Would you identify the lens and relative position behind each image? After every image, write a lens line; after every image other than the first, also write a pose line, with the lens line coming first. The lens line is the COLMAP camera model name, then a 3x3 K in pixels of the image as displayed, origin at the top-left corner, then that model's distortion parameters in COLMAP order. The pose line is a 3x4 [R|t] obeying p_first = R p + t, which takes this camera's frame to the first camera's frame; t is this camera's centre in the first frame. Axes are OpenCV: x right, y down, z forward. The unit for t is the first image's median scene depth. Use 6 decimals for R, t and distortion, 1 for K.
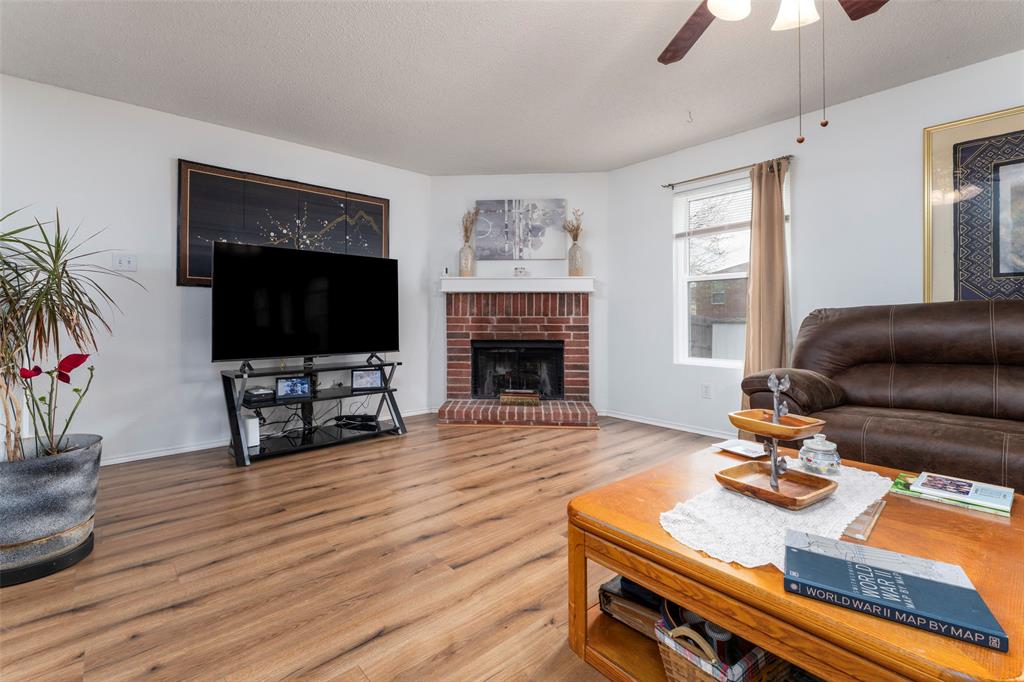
lens RADIAL K [[446.4, 0, 493.4], [0, 446.4, 316.0], [0, 0, 1]] dist [-0.003101, -0.001099]
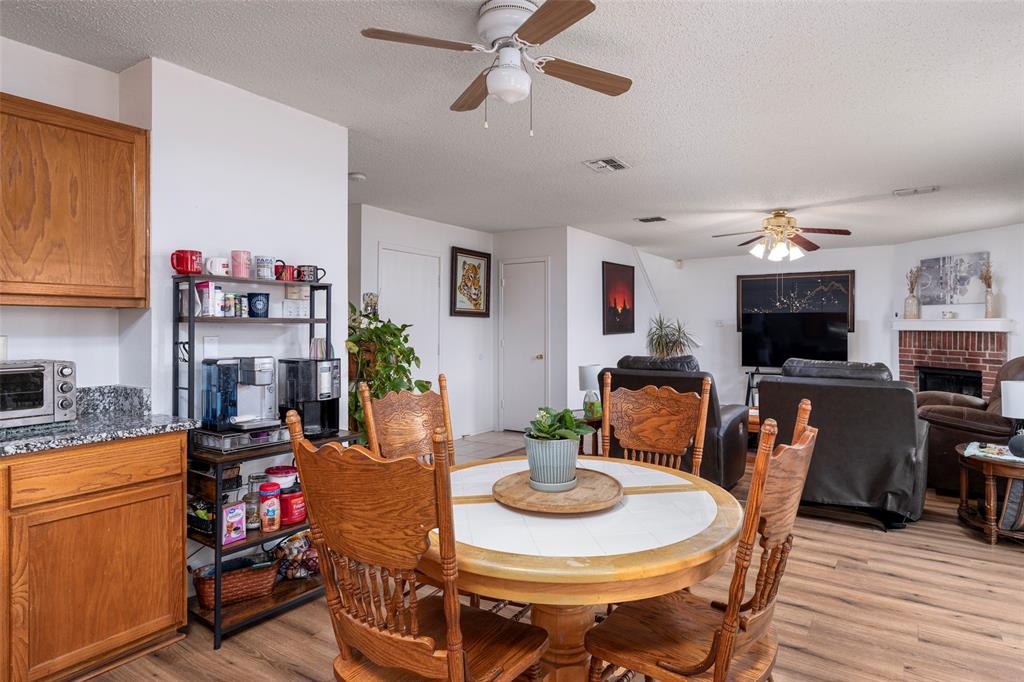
lens RADIAL K [[578.8, 0, 536.8], [0, 578.8, 325.8], [0, 0, 1]] dist [0.002078, -0.000575]
pose [[0.288996, -0.001279, -0.957330, 1.307226], [0.010856, 0.999939, 0.001942, -0.083576], [0.957269, -0.010954, 0.288992, -0.594490]]
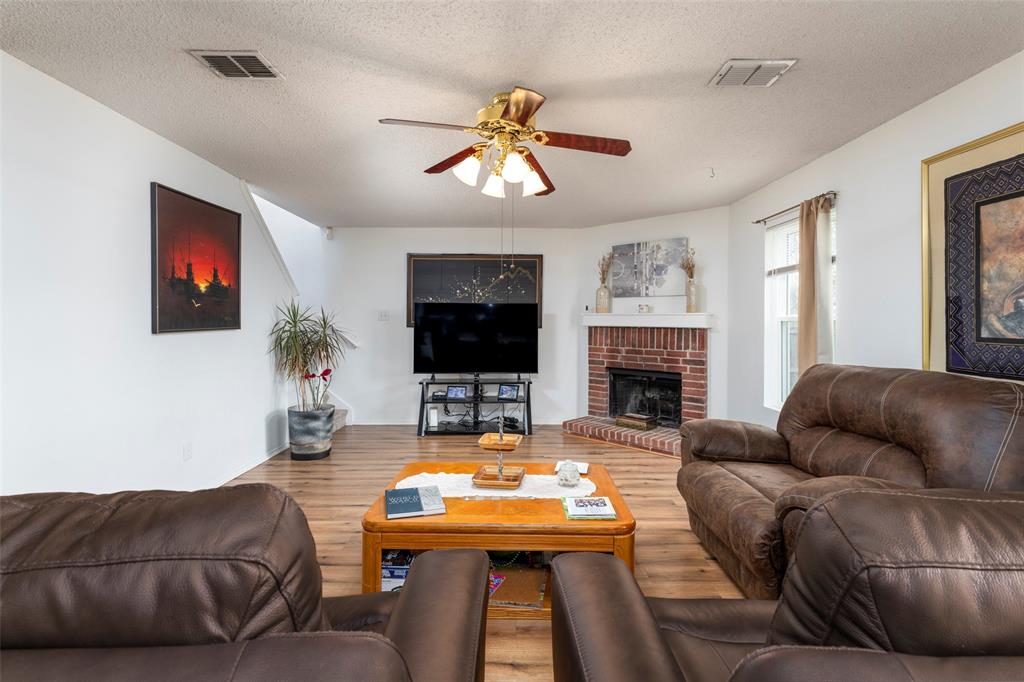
lens RADIAL K [[485.5, 0, 521.6], [0, 485.5, 320.6], [0, 0, 1]] dist [-0.013126, 0.000850]
pose [[0.773732, 0.003193, -0.633506, 0.591613], [-0.000530, 0.999990, 0.004393, -0.074059], [0.633513, -0.003063, 0.773726, -0.121206]]
